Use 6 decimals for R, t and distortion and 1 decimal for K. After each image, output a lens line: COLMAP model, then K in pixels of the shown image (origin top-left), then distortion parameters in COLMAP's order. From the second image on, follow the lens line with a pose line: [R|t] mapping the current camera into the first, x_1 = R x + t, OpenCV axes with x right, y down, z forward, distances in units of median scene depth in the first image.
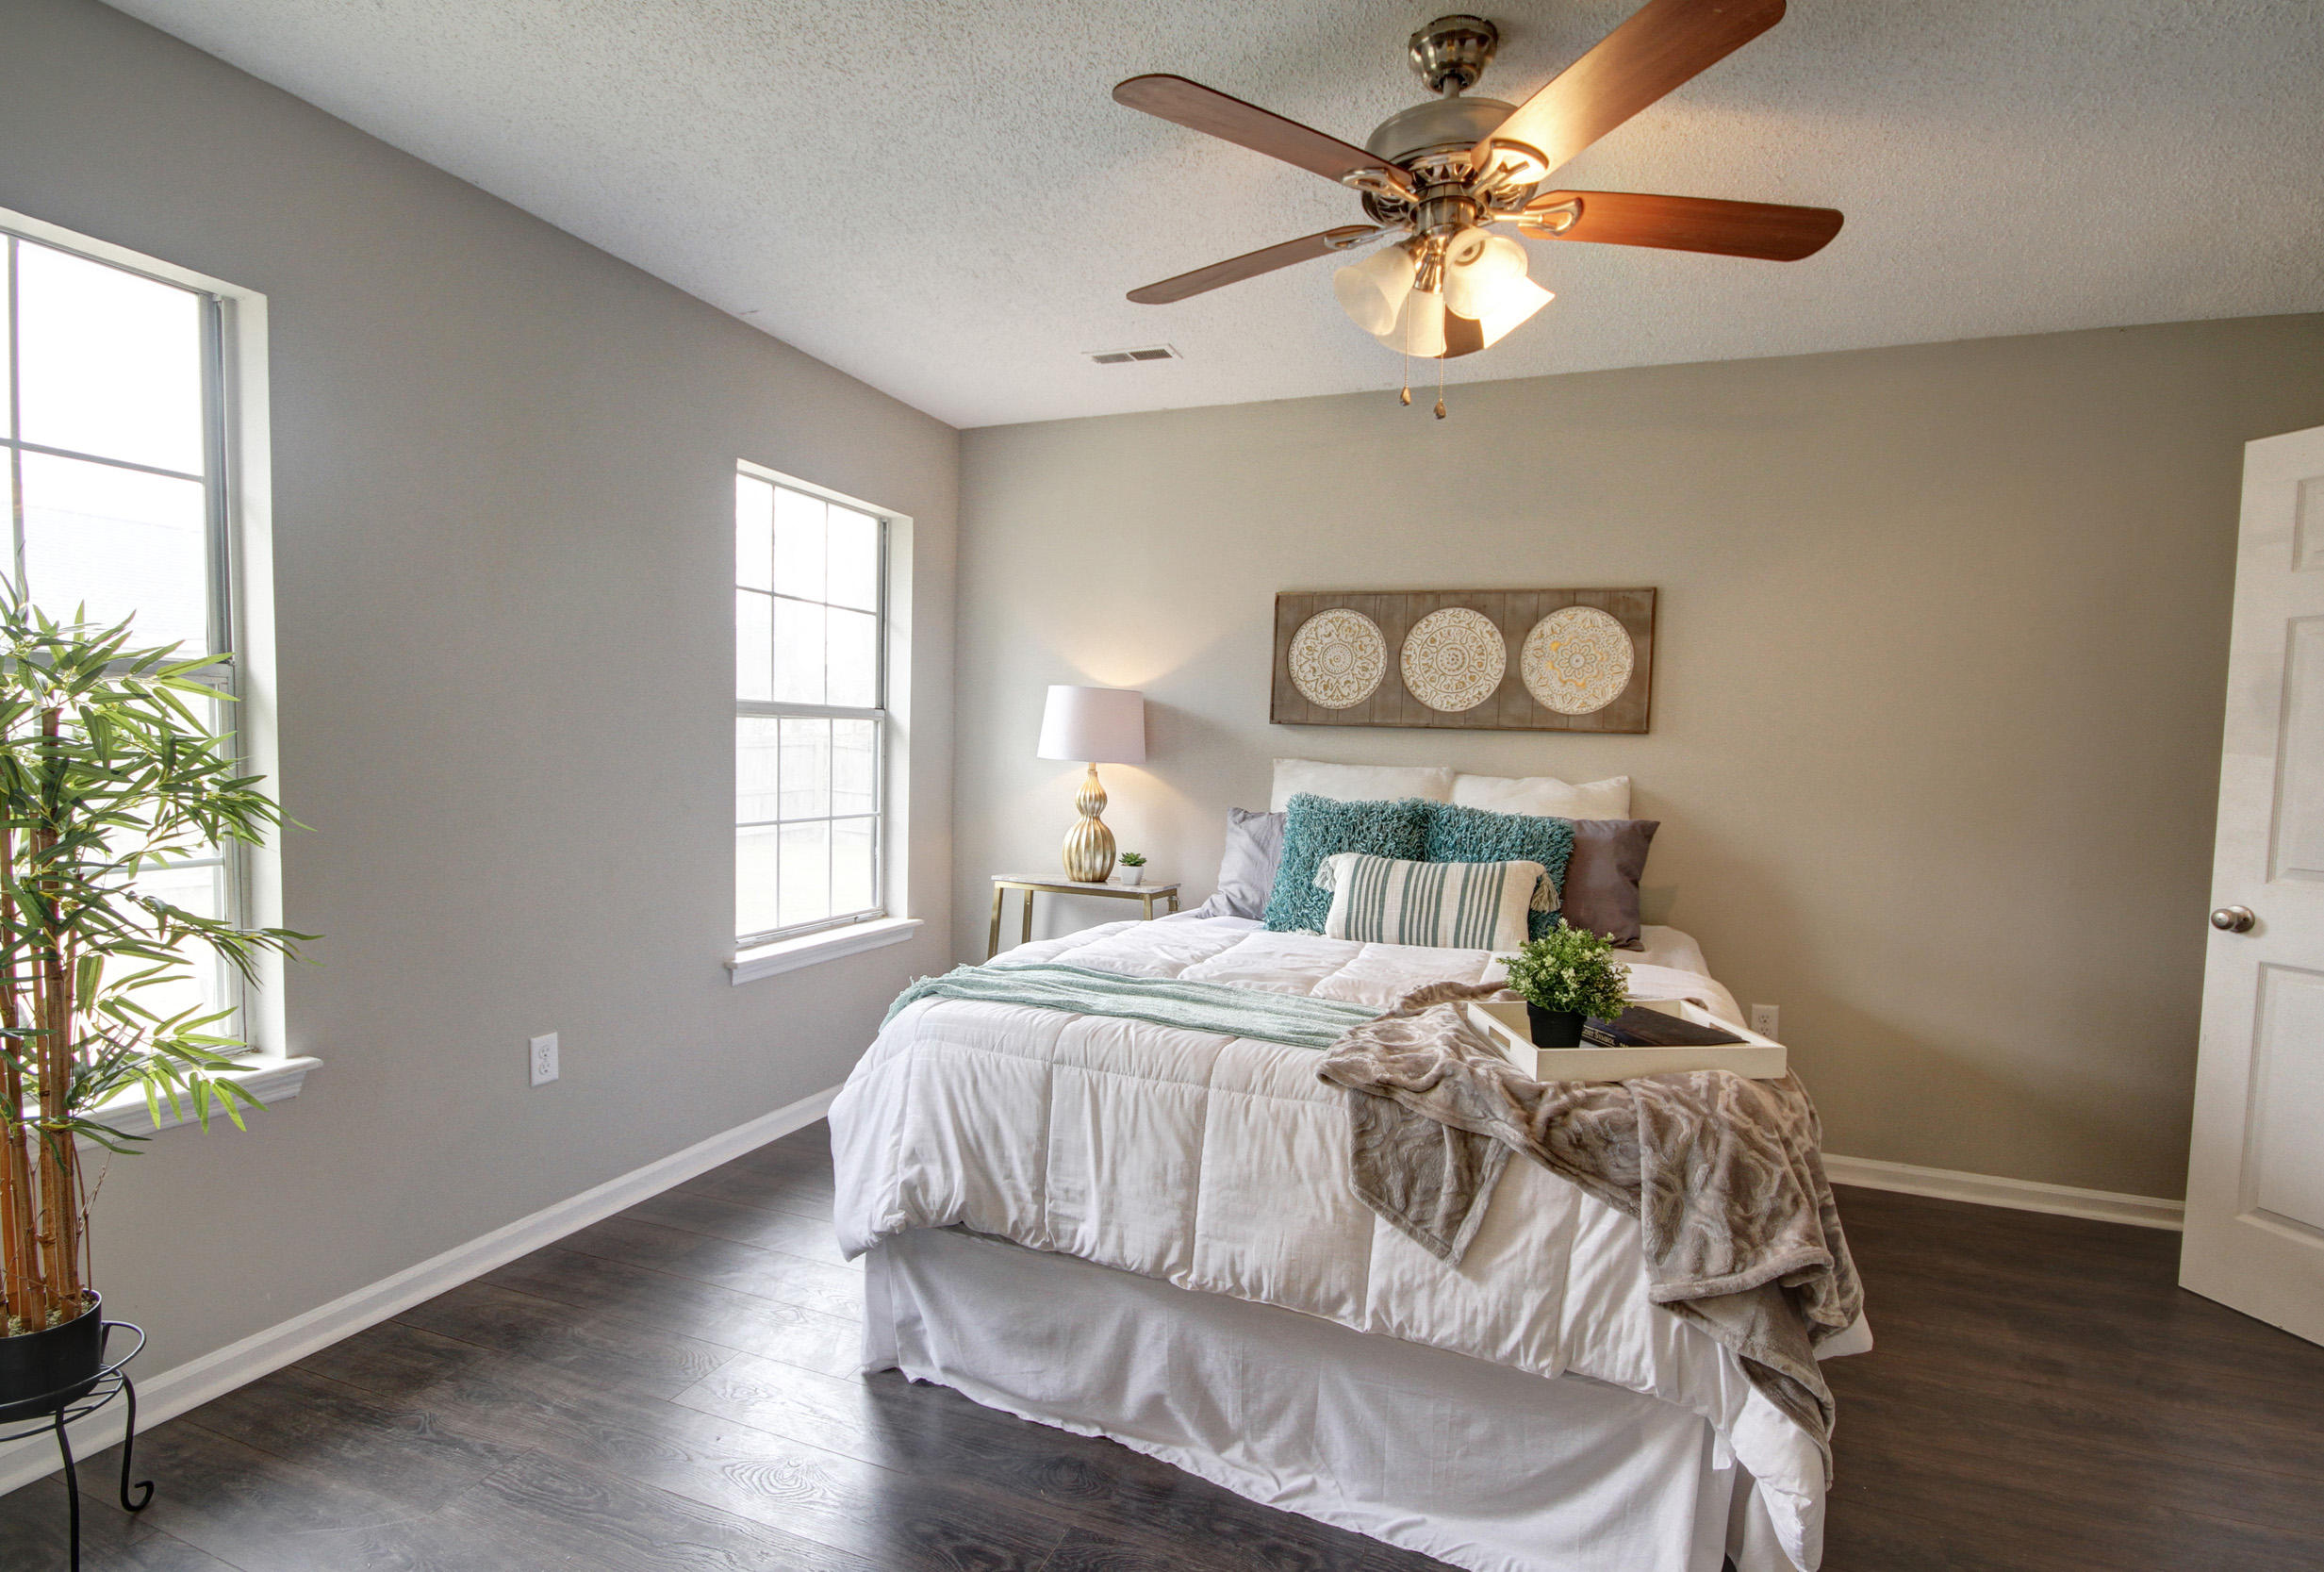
lens RADIAL K [[1126.9, 0, 1156.7], [0, 1126.9, 804.3], [0, 0, 1]] dist [-0.001010, -0.001973]
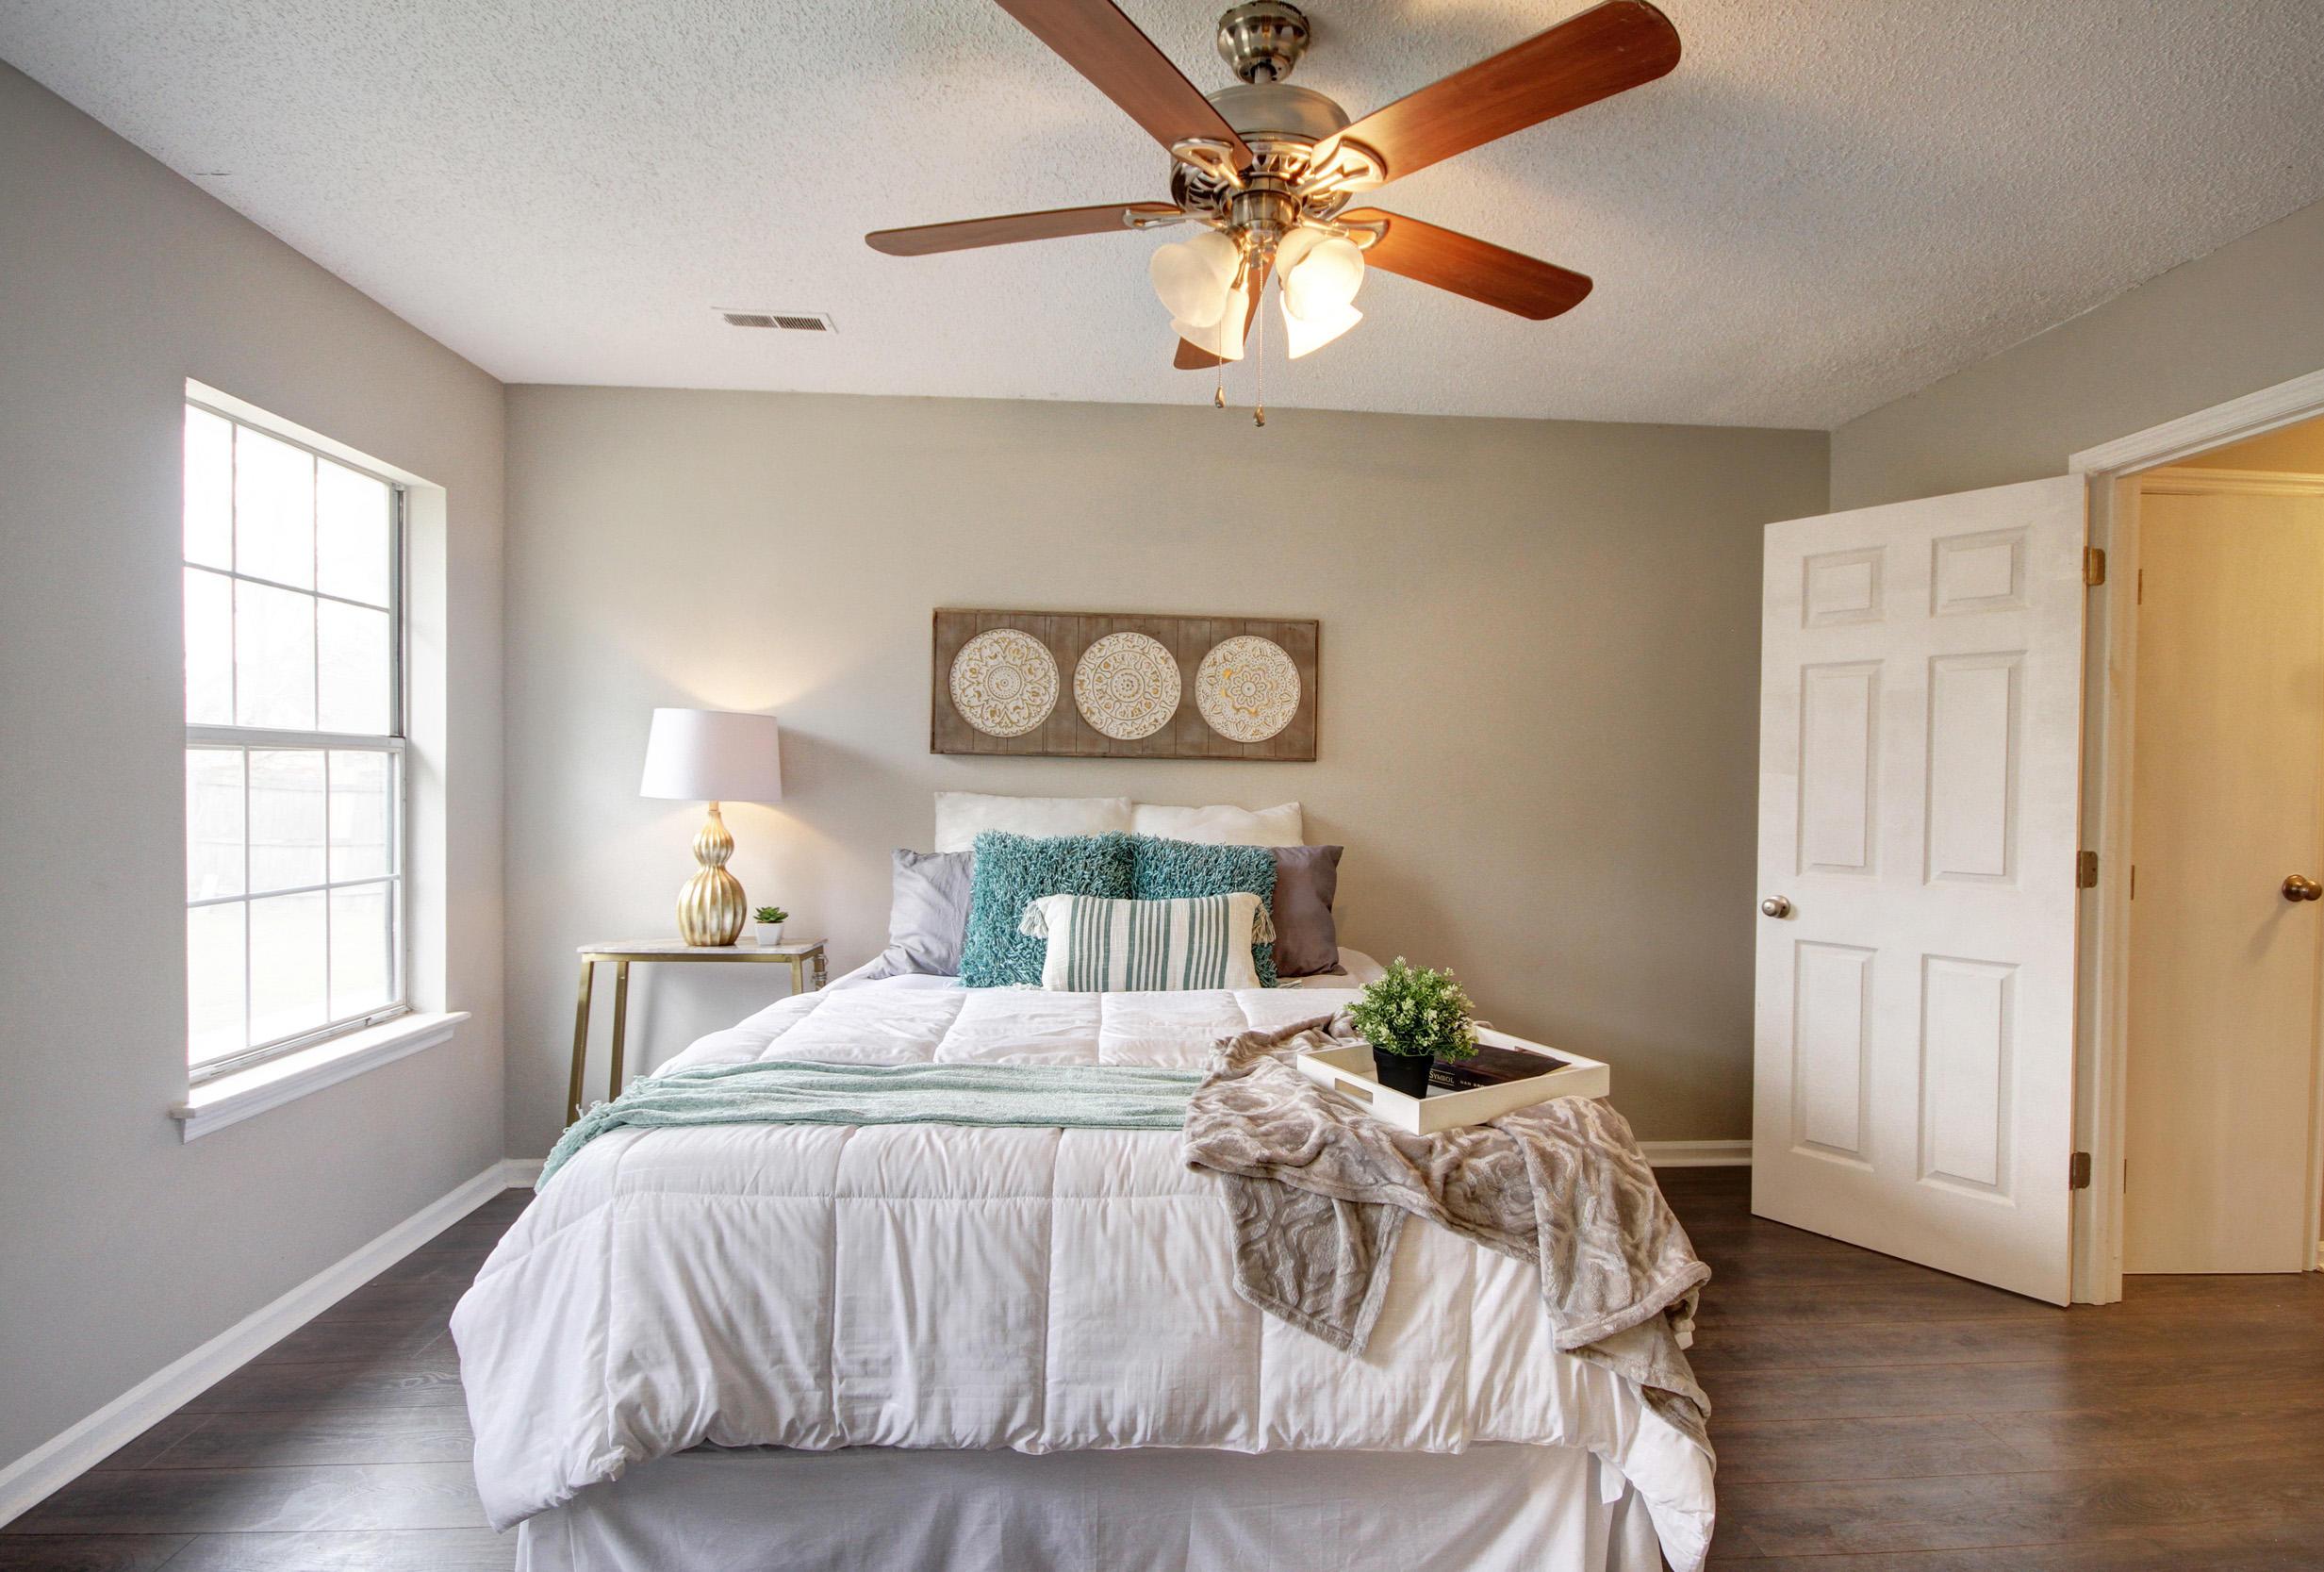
lens RADIAL K [[1137.3, 0, 1187.4], [0, 1137.3, 792.3], [0, 0, 1]] dist [-0.000975, -0.000404]
pose [[0.901082, -0.021474, 0.433116, -0.205325], [0.036140, 0.999017, -0.025657, -0.018636], [-0.432140, 0.038772, 0.900973, 0.185406]]
